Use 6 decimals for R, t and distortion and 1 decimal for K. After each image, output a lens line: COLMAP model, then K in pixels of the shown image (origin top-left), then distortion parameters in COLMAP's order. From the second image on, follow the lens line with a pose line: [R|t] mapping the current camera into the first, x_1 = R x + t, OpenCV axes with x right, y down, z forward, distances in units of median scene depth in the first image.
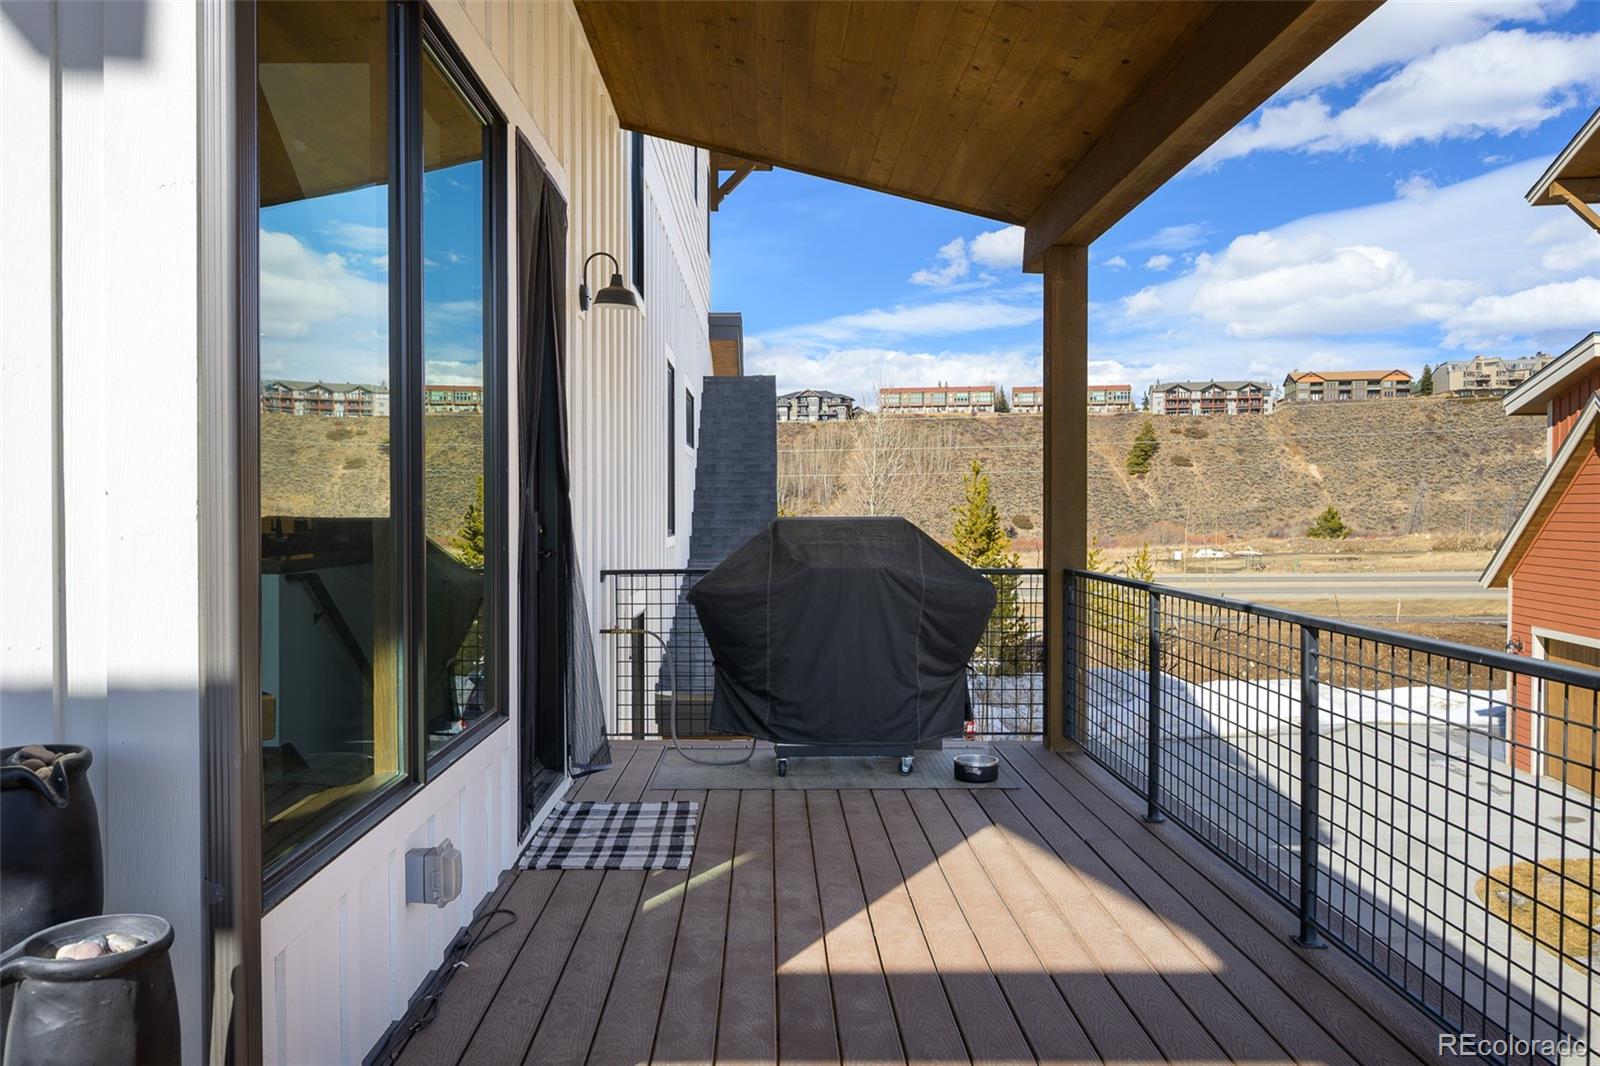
lens RADIAL K [[1119.1, 0, 757.9], [0, 1119.1, 529.8], [0, 0, 1]] dist [0.002393, 0.000089]
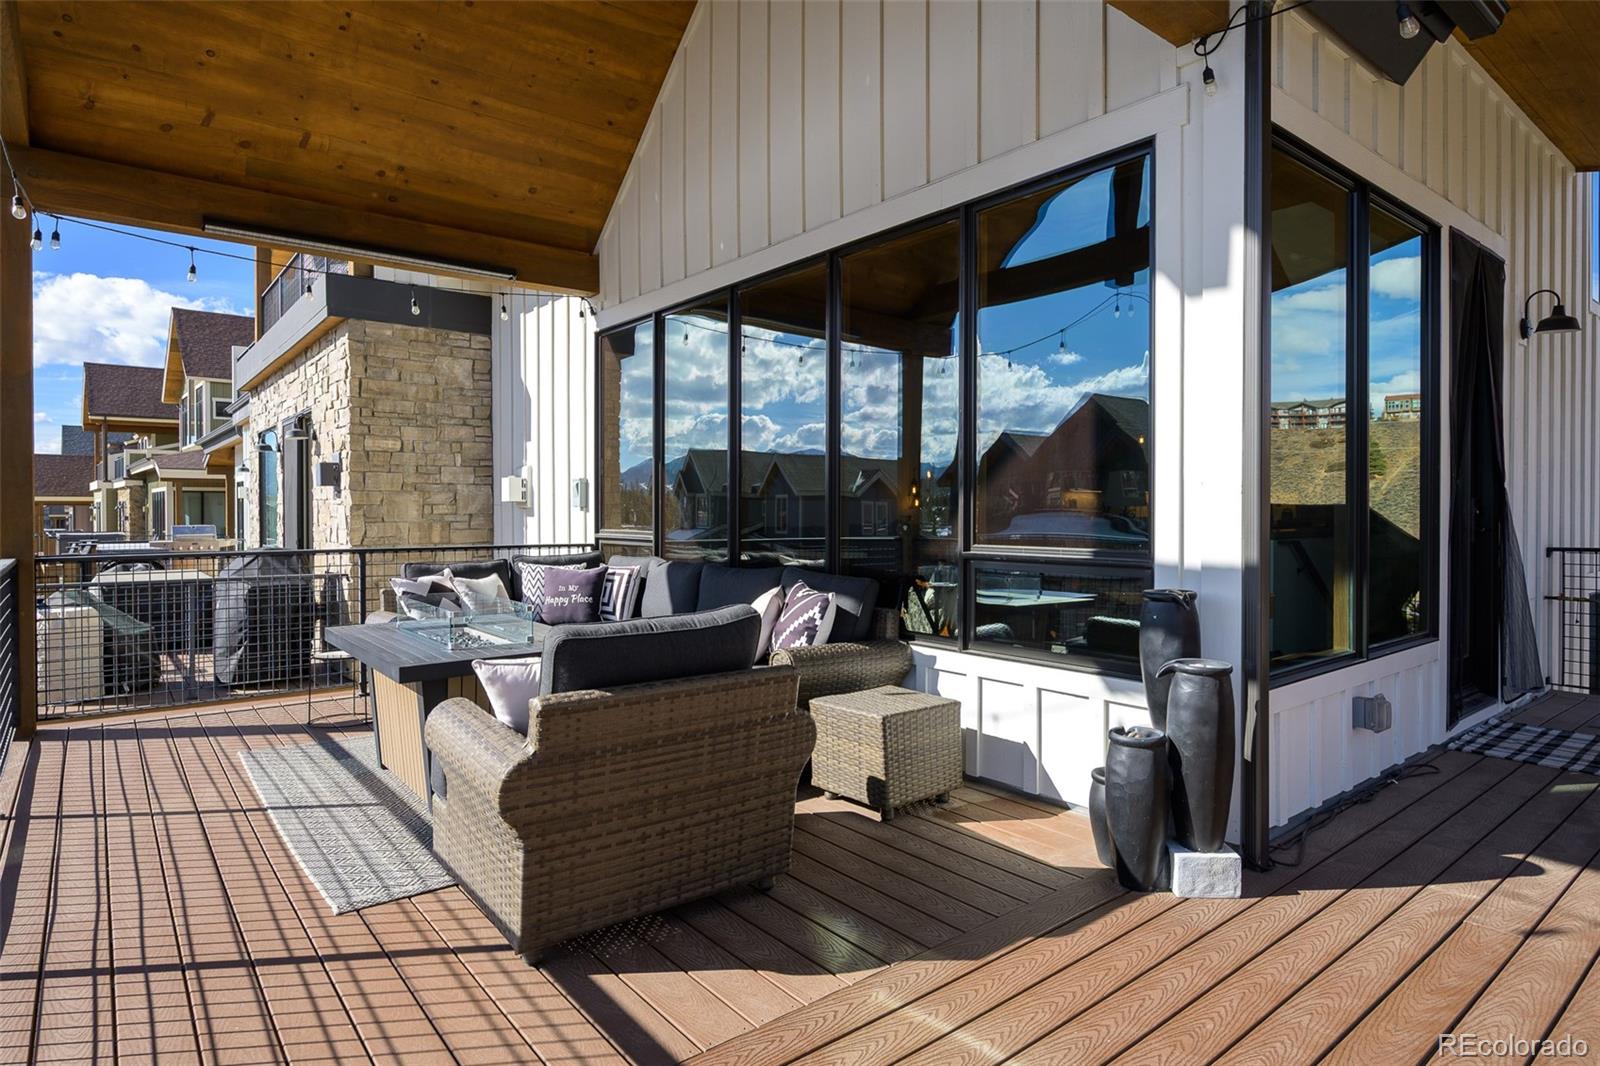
lens RADIAL K [[887.2, 0, 810.6], [0, 887.2, 512.4], [0, 0, 1]] dist [-0.006045, -0.000266]
pose [[0.636494, 0.001969, -0.771279, 0.134977], [-0.011719, 0.999906, -0.007118, 0.021344], [0.771193, 0.013569, 0.636457, -0.336499]]
